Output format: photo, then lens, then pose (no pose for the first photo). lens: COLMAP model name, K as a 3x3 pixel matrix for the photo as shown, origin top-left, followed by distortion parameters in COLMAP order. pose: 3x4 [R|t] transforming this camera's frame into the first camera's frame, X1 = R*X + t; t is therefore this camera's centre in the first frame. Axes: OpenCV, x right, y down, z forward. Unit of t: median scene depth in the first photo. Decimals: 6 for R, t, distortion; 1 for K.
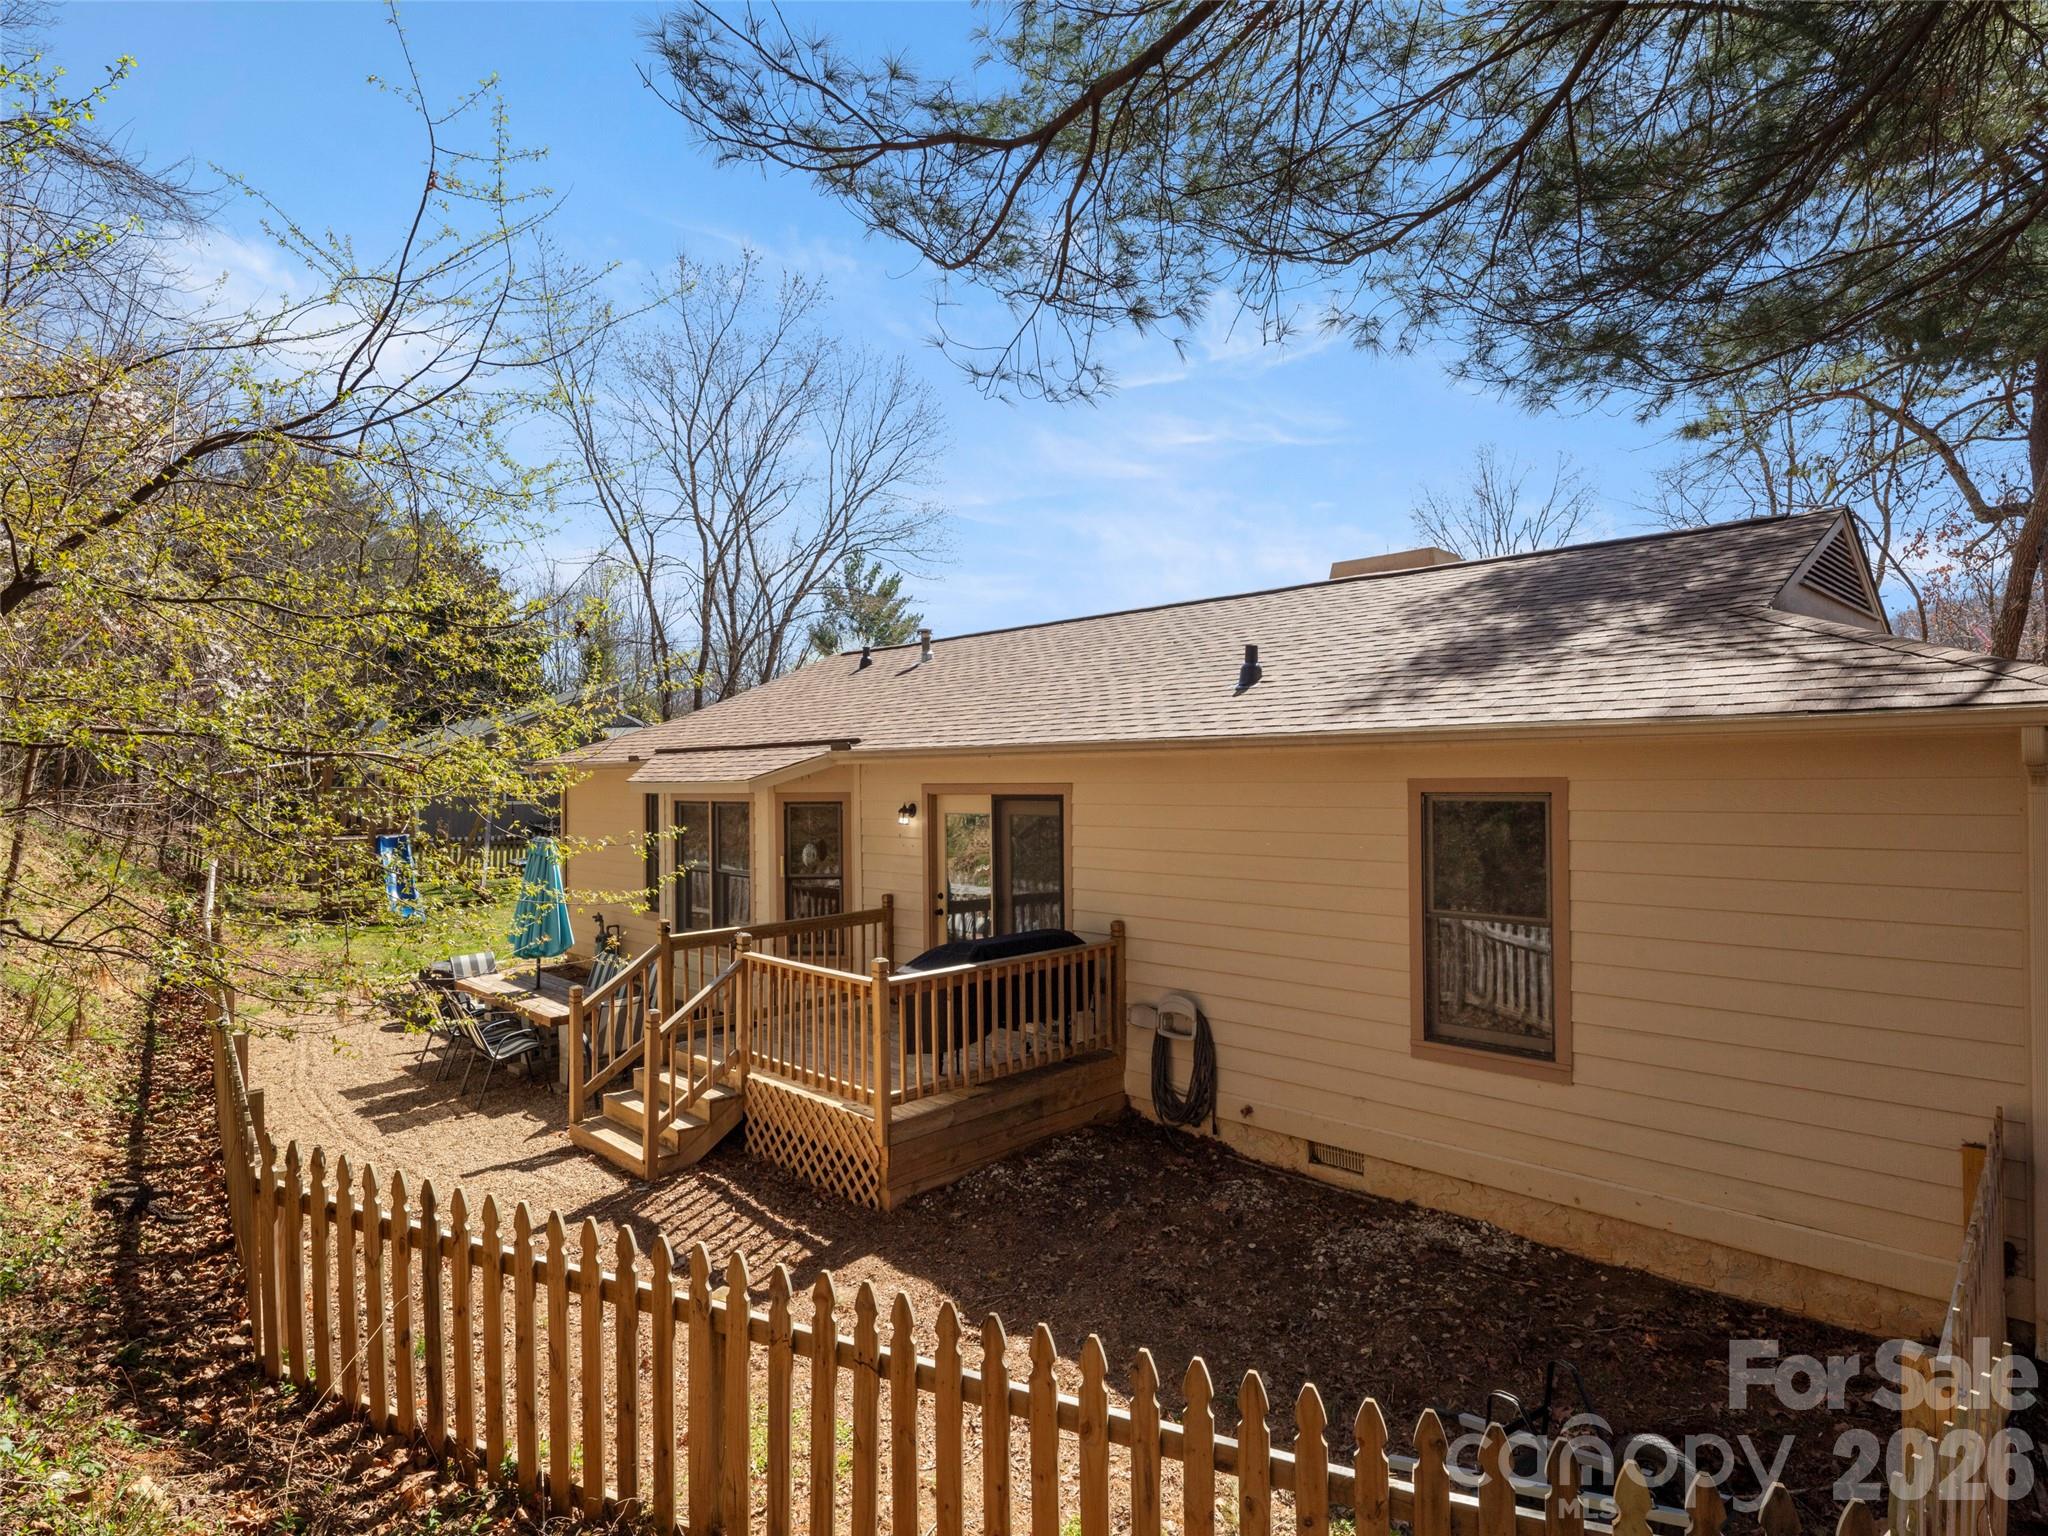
lens RADIAL K [[1120.5, 0, 1027.6], [0, 1120.5, 772.0], [0, 0, 1]] dist [0.003525, -0.006441]
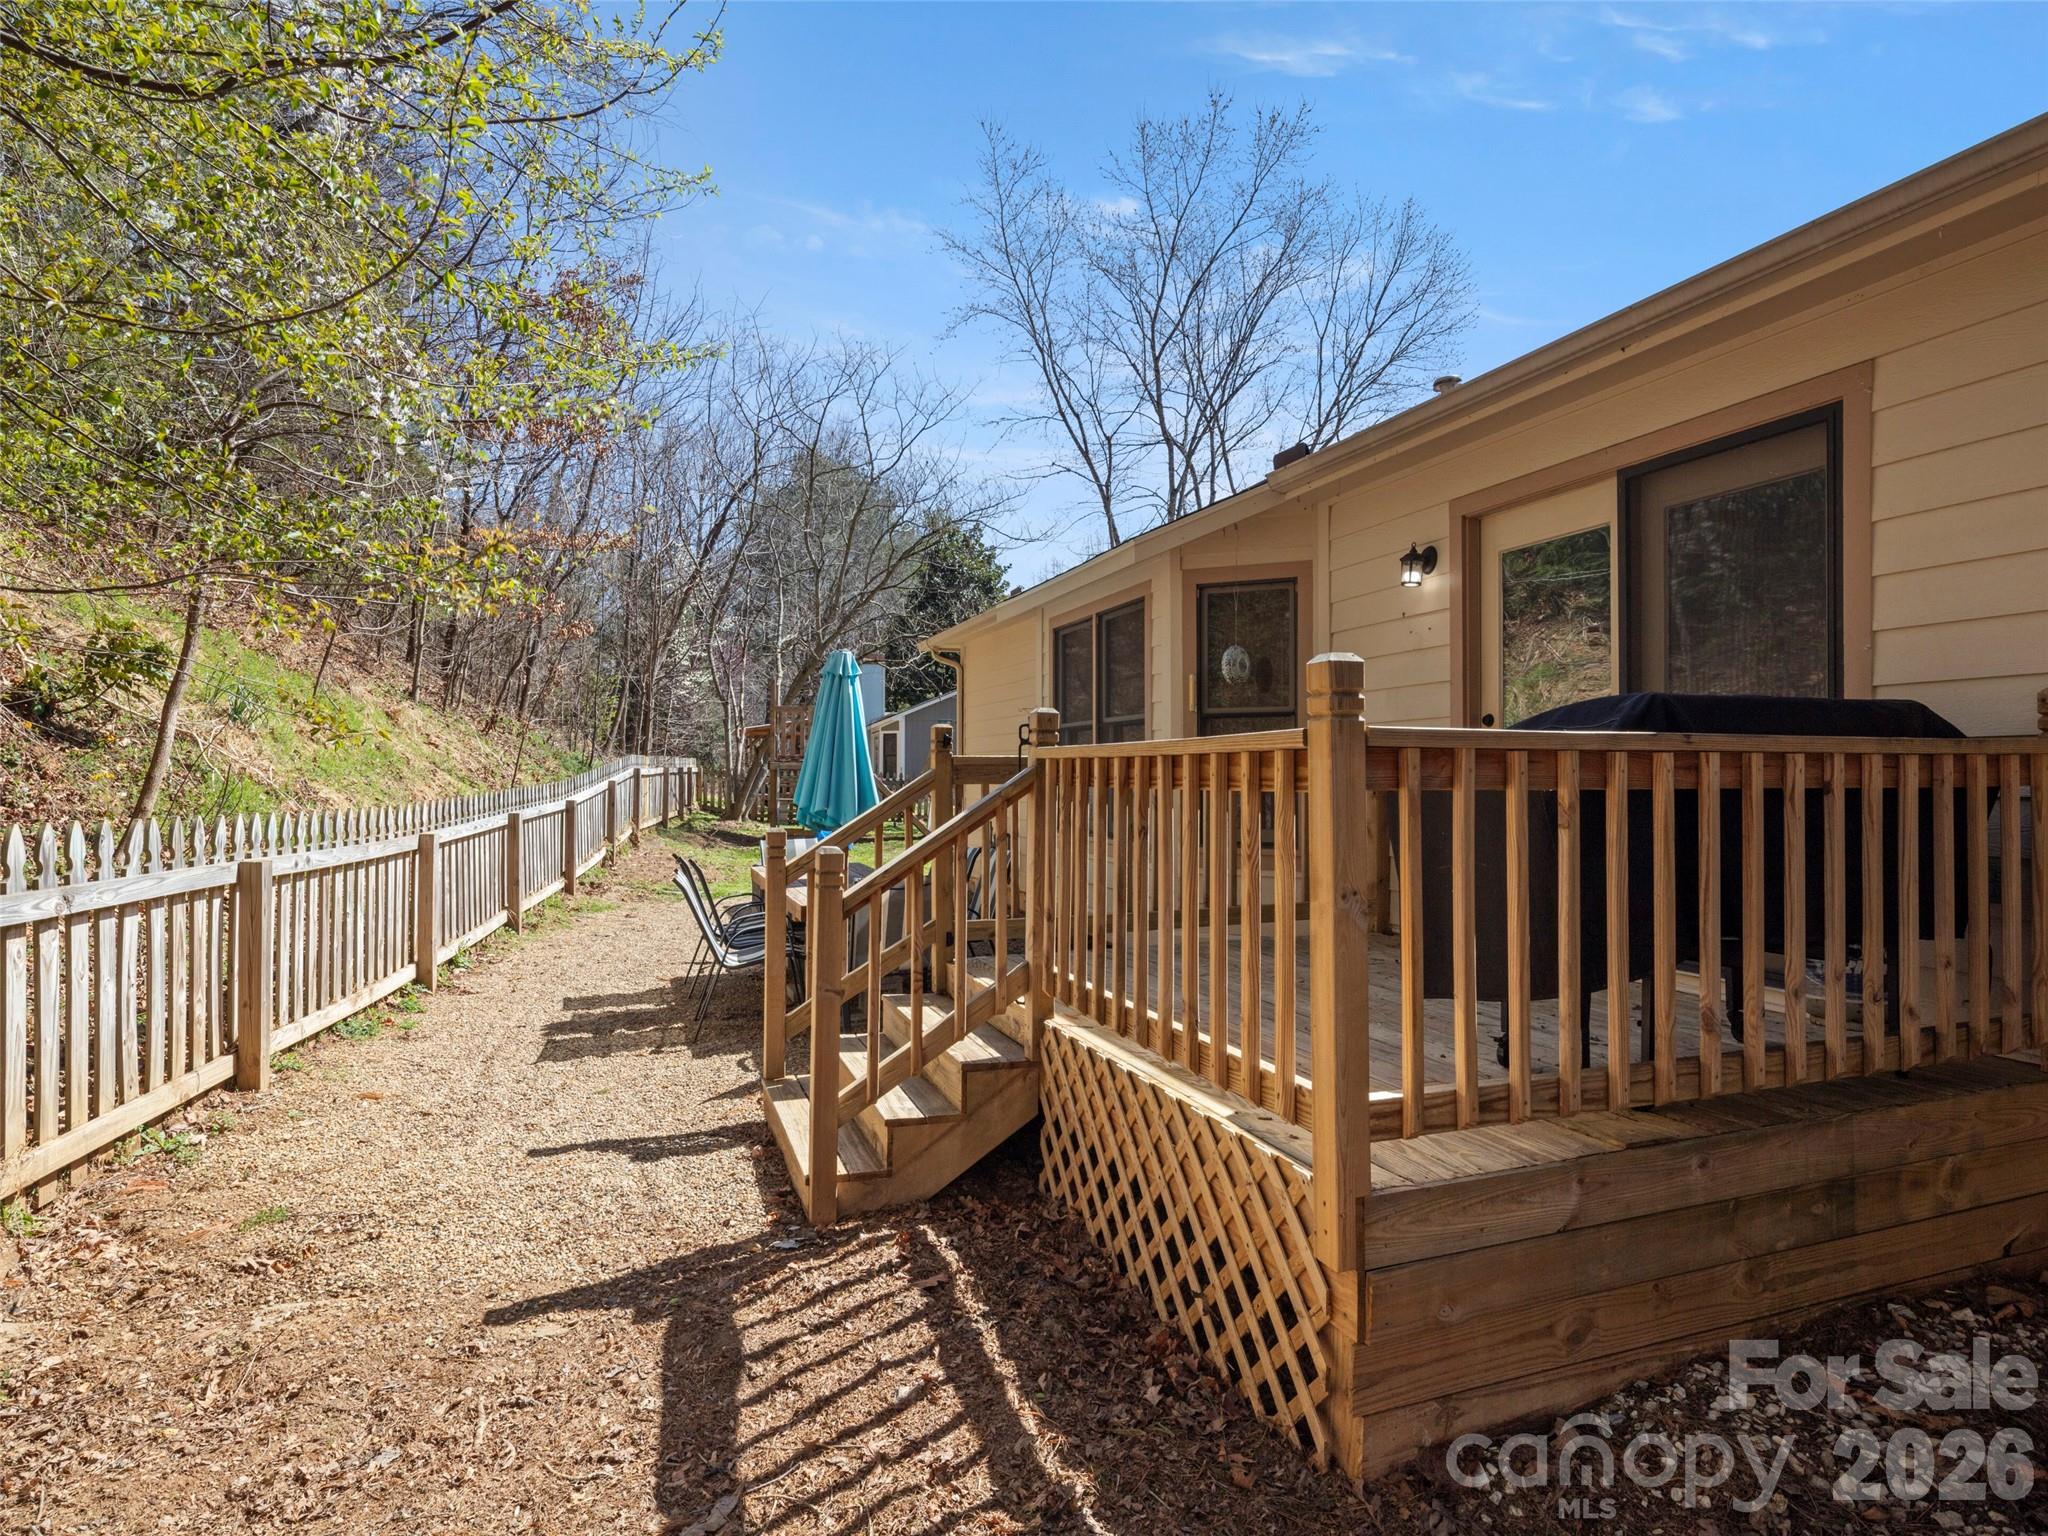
lens RADIAL K [[1120.5, 0, 1023.1], [0, 1120.5, 763.5], [0, 0, 1]] dist [0.003525, -0.006441]
pose [[0.904144, 0.000970, -0.427227, -0.070546], [-0.004574, 0.999962, -0.007411, 0.182895], [0.427204, 0.008655, 0.904114, 0.629019]]
